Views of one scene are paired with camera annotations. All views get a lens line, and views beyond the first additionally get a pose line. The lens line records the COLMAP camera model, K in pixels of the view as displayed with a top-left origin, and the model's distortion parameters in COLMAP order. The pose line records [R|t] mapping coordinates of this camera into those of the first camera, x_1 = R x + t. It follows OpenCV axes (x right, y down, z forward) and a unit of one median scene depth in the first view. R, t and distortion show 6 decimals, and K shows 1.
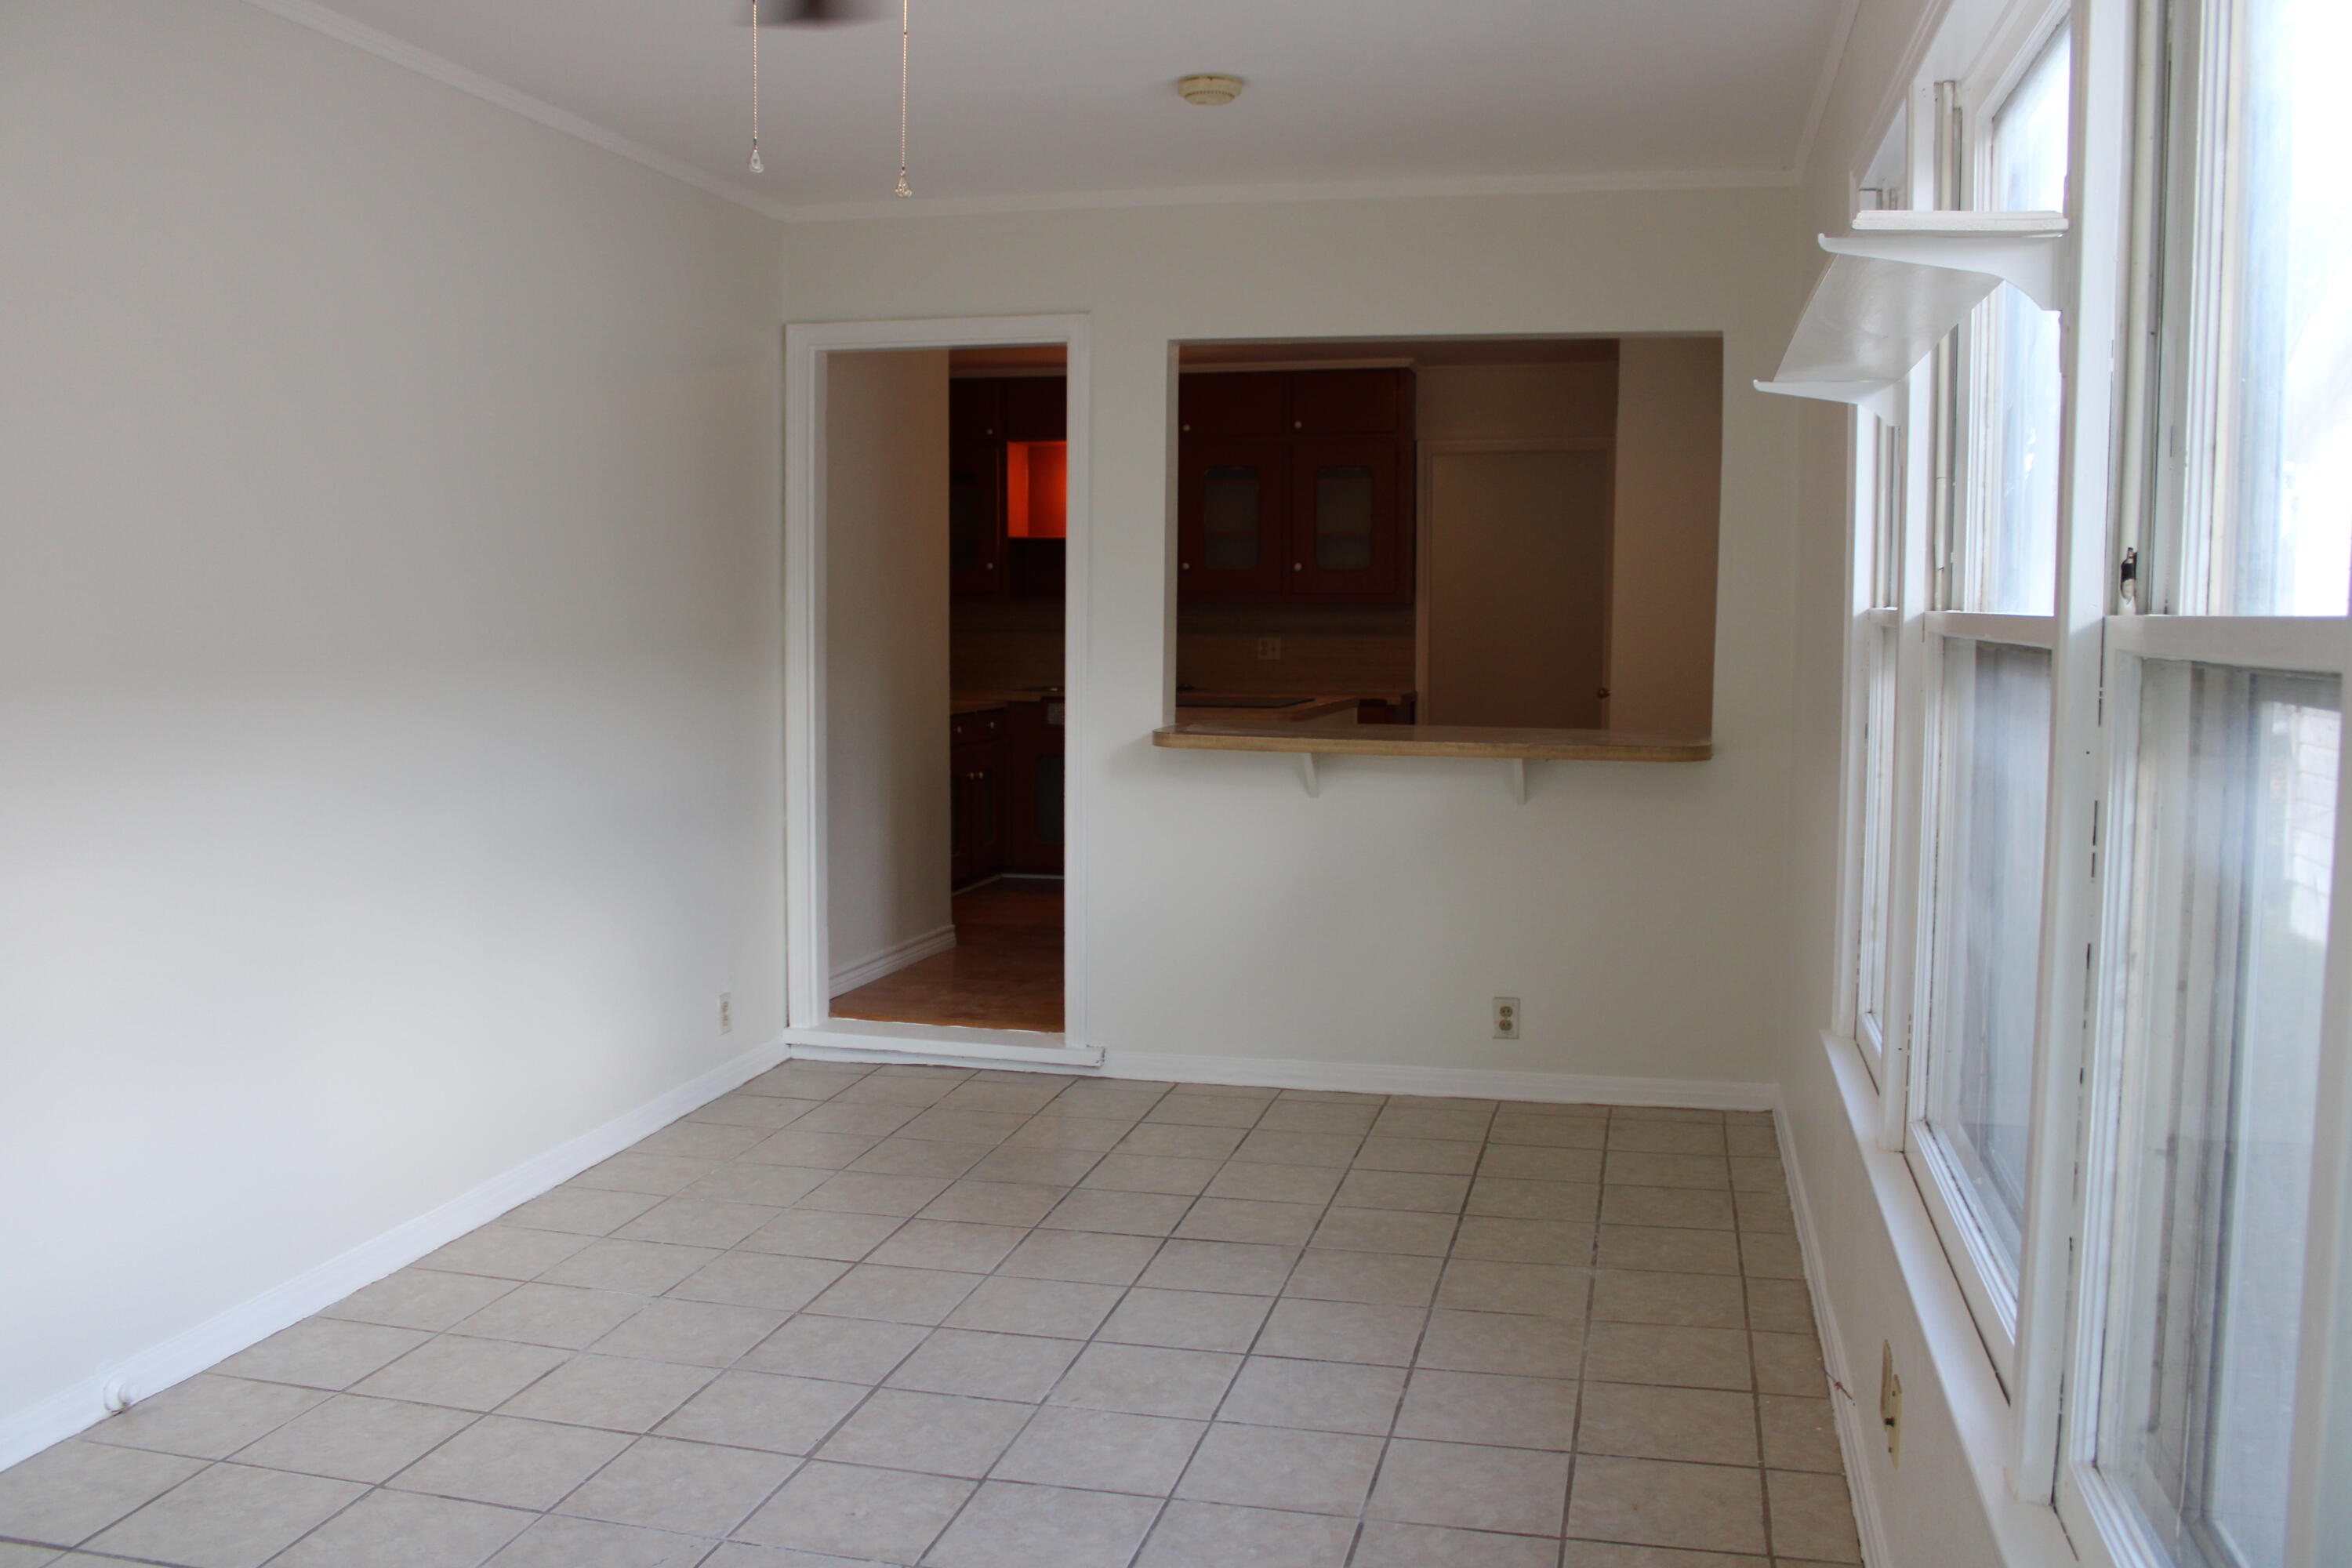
lens RADIAL K [[1951.2, 0, 1176.0], [0, 1951.2, 784.0], [0, 0, 1]] dist [-0.143725, 0.148686]
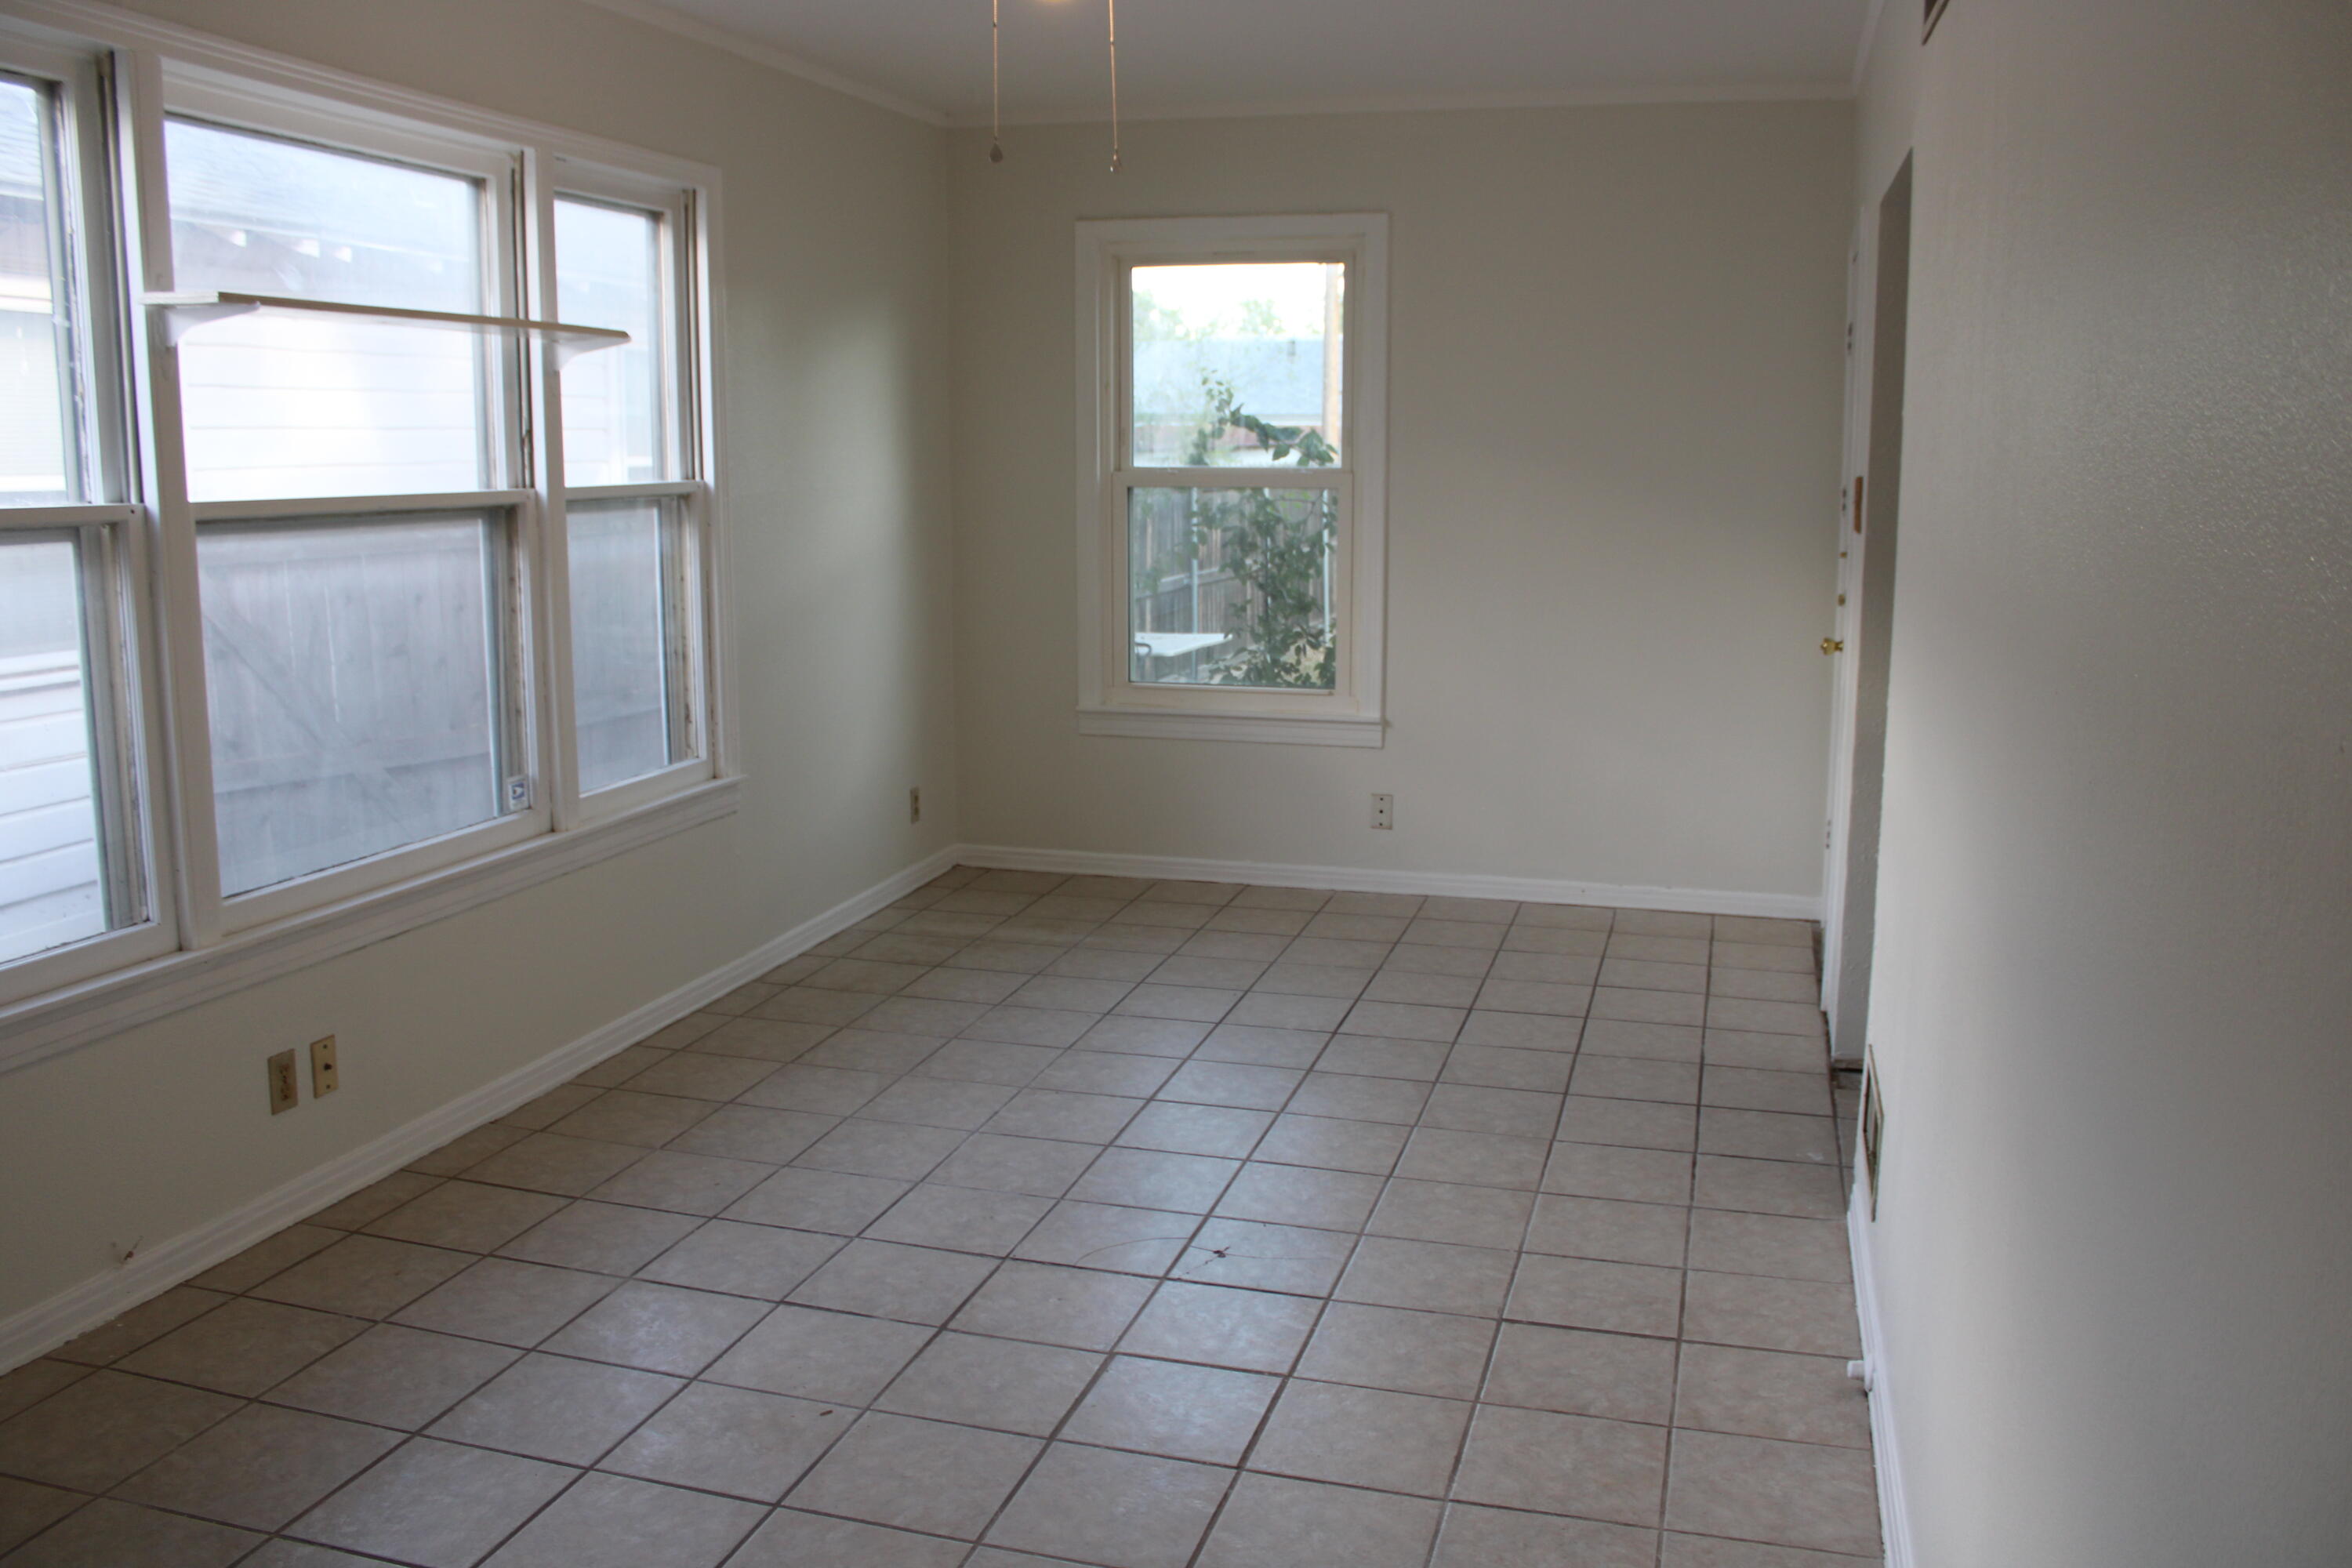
lens RADIAL K [[1951.2, 0, 1176.0], [0, 1951.2, 784.0], [0, 0, 1]] dist [-0.143725, 0.148686]
pose [[-0.999191, -0.014900, 0.037346, -0.255564], [-0.004804, 0.966393, 0.257026, -0.198273], [-0.039921, 0.256639, -0.965683, 1.876095]]
